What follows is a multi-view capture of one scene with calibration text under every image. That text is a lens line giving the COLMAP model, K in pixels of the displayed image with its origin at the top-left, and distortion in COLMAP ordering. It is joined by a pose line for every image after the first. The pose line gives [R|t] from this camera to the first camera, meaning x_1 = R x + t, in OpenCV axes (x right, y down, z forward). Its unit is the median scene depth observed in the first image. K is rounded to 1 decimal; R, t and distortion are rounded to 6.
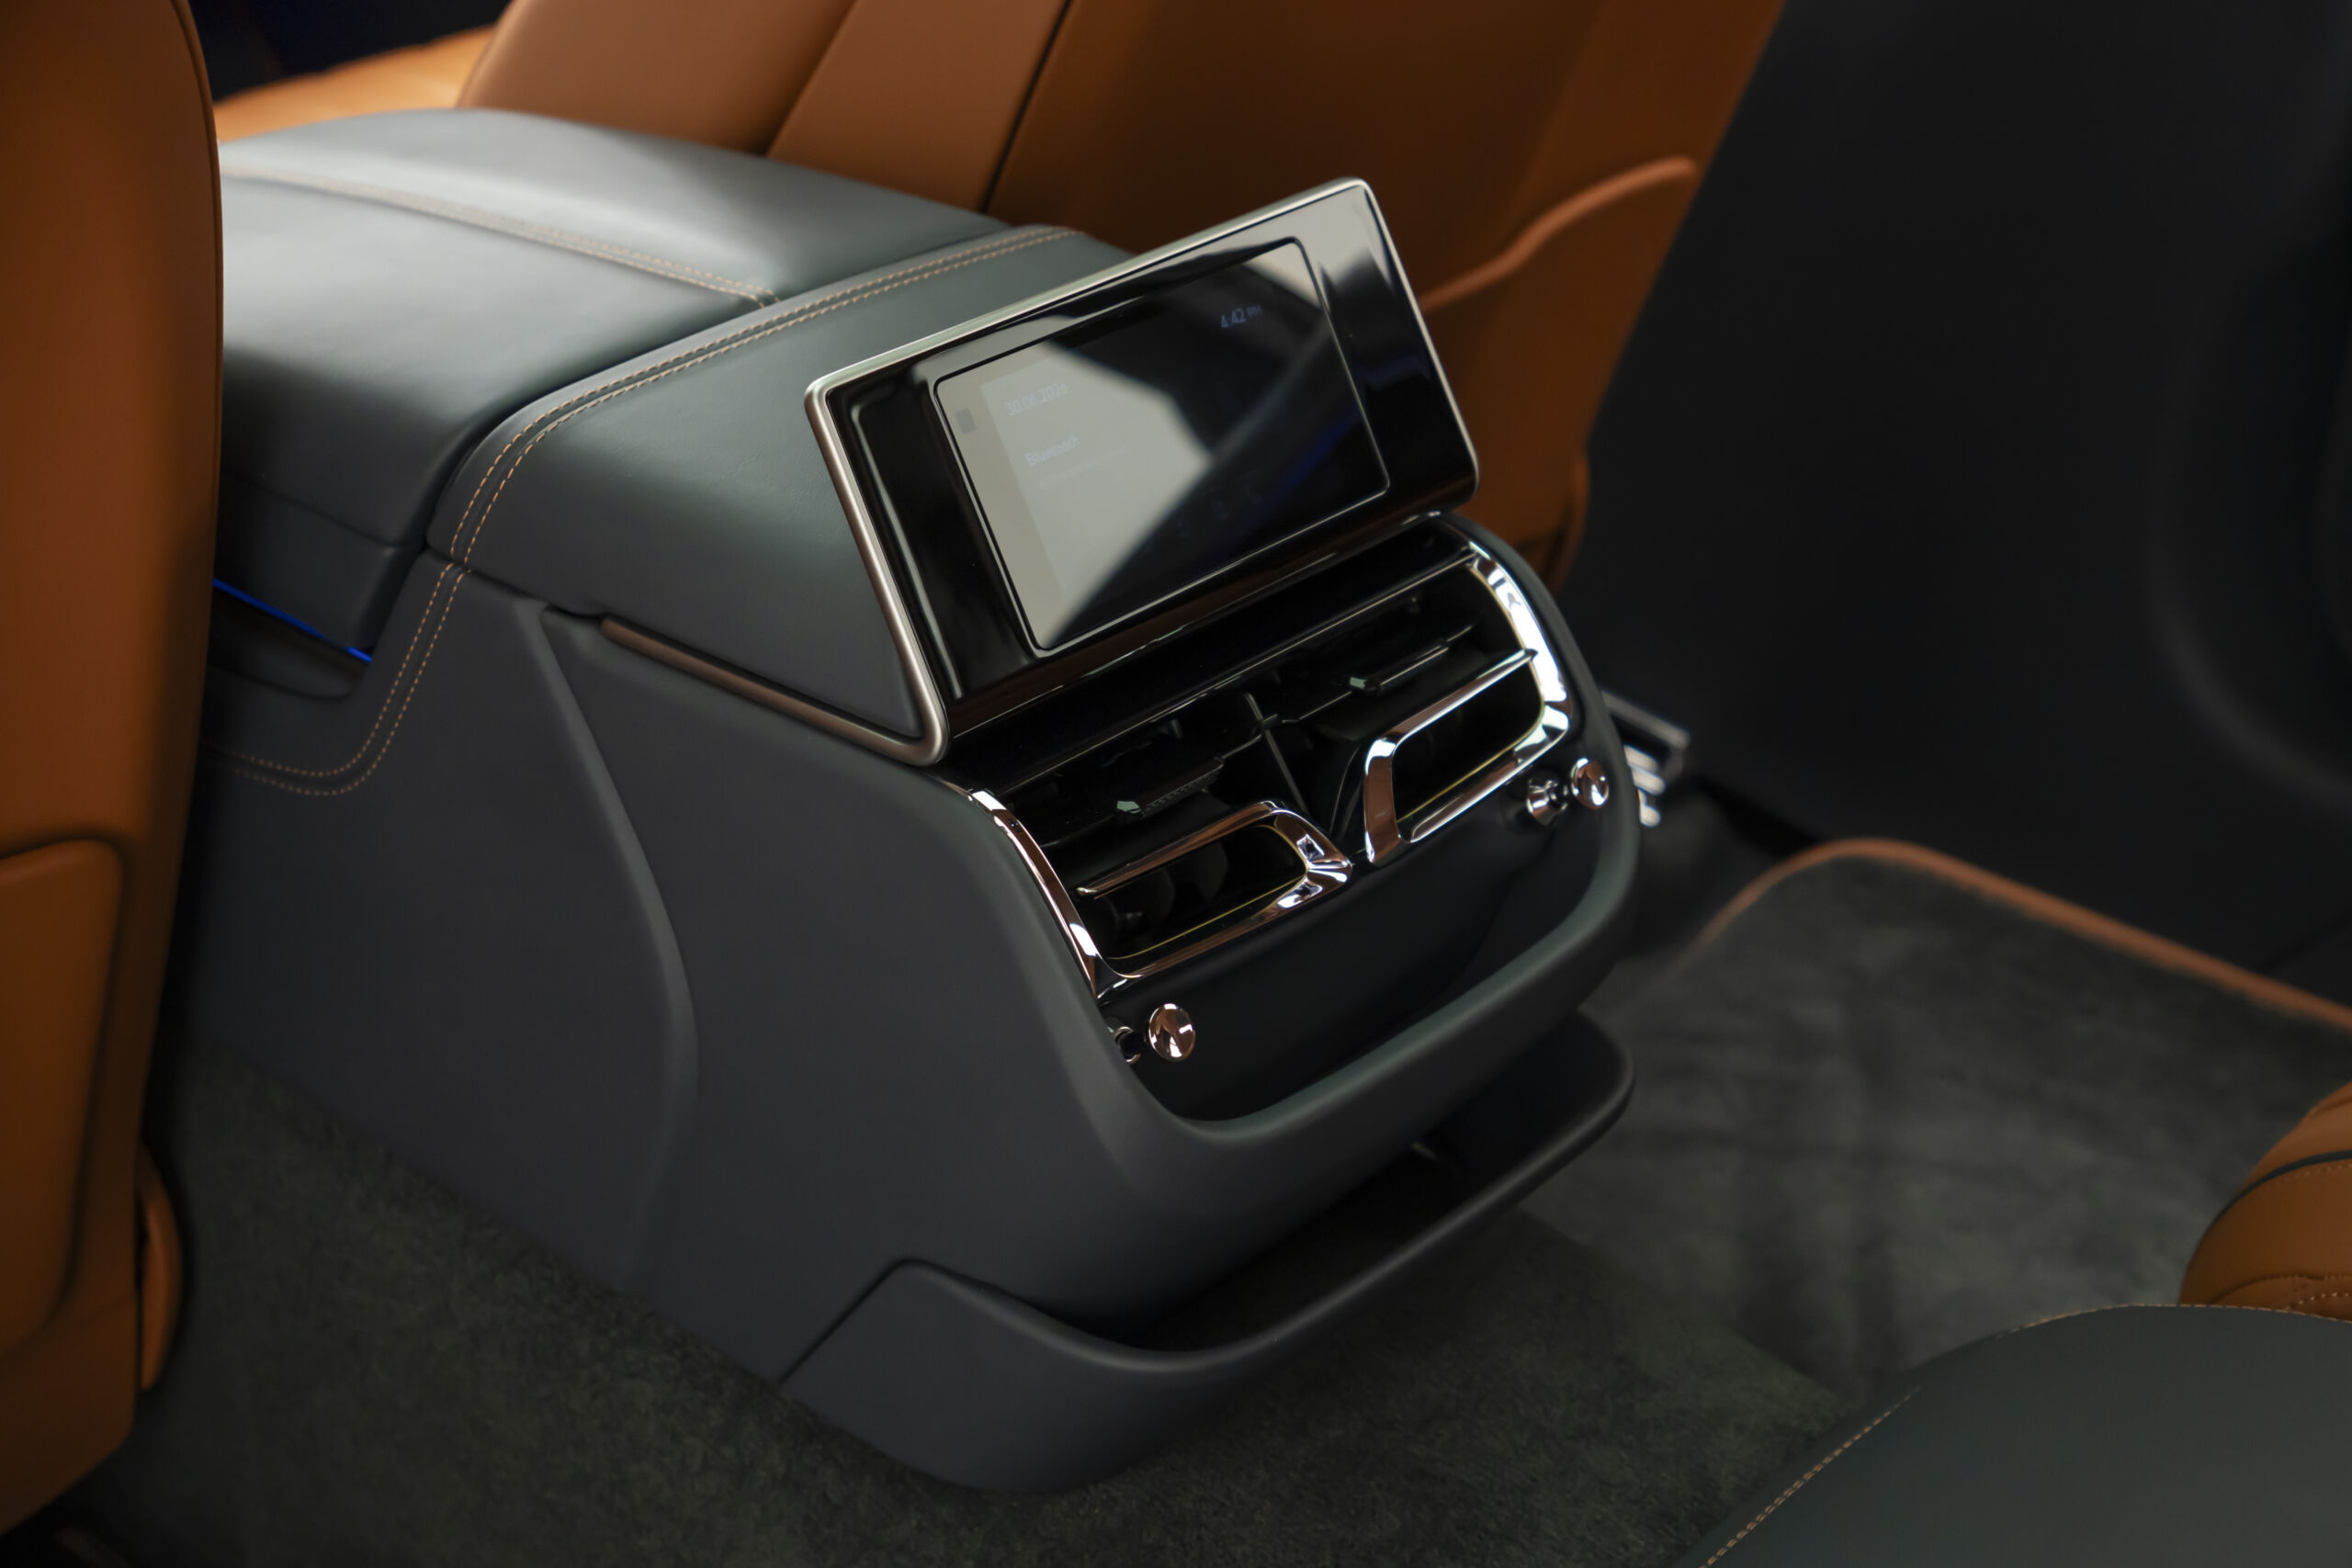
lens RADIAL K [[3801.0, 0, 1242.9], [0, 3801.0, 883.1], [0, 0, 1]] dist [0.245117, -0.015480]
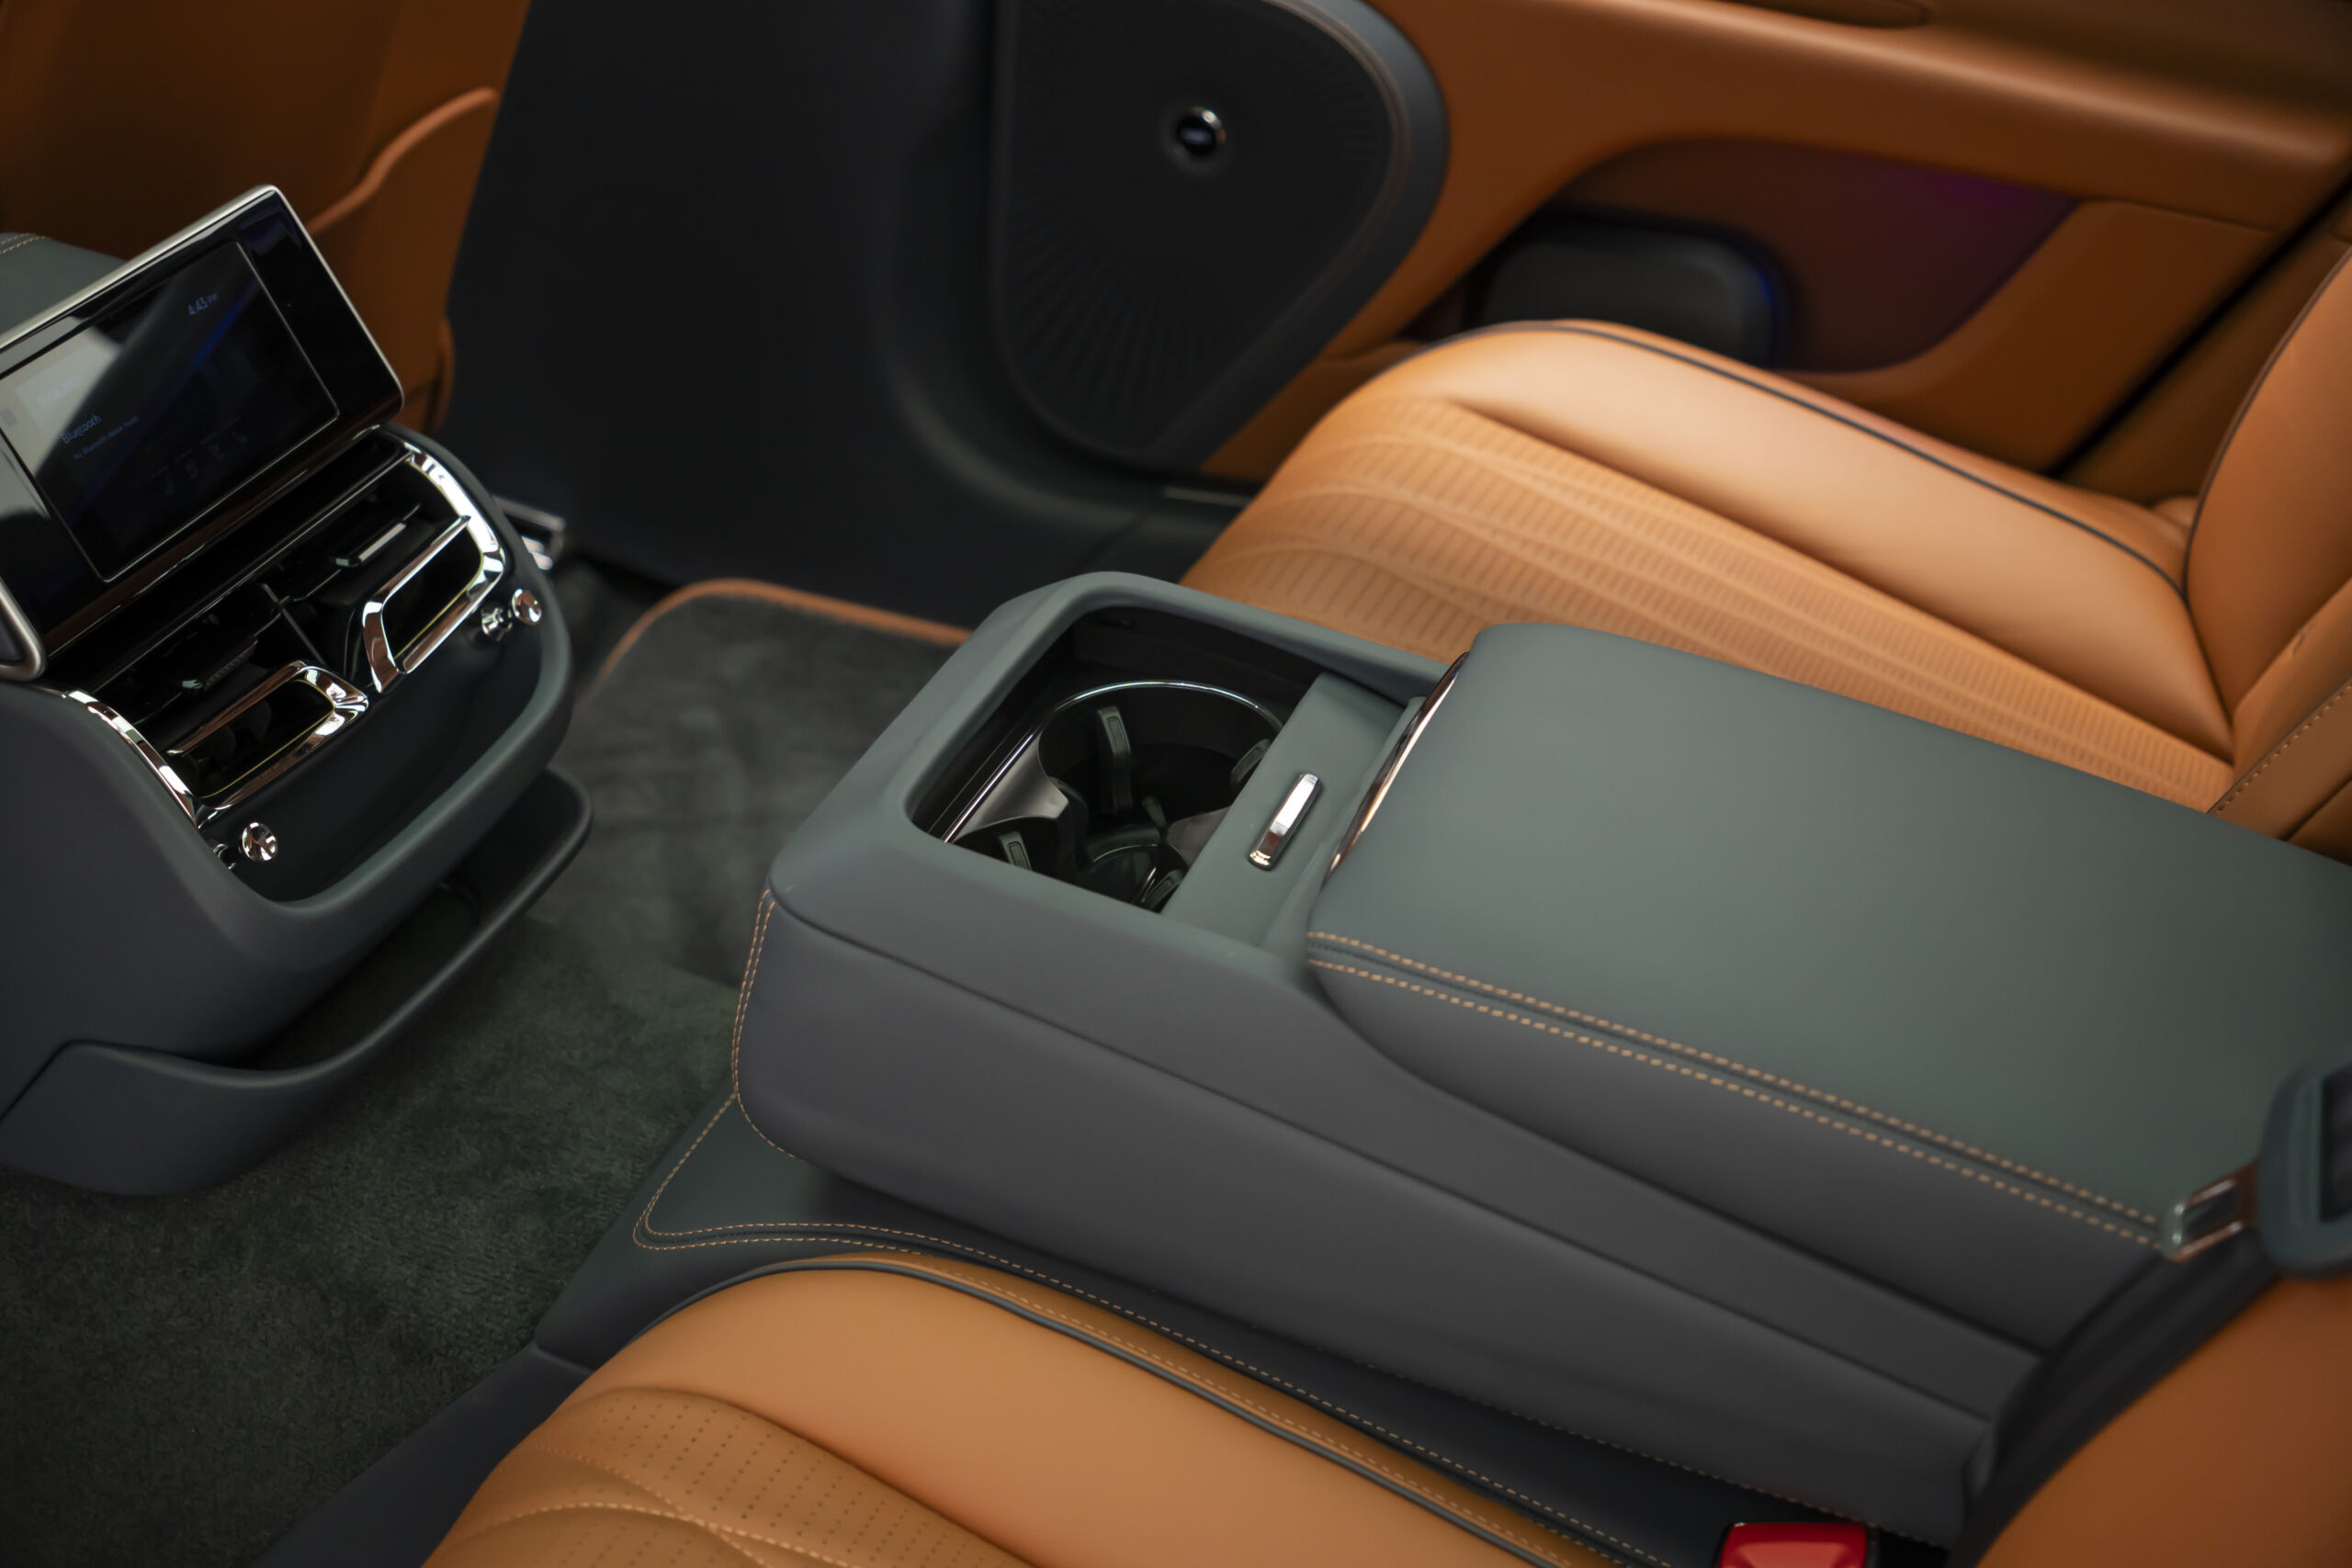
lens RADIAL K [[3261.3, 0, 1176.0], [0, 3261.3, 784.0], [0, 0, 1]] dist [0.152089, 0.113849]
pose [[0.941292, -0.171055, 0.291050, -0.045344], [0.150161, 0.984292, 0.092845, -0.038339], [-0.302360, -0.043690, 0.952192, -0.212170]]
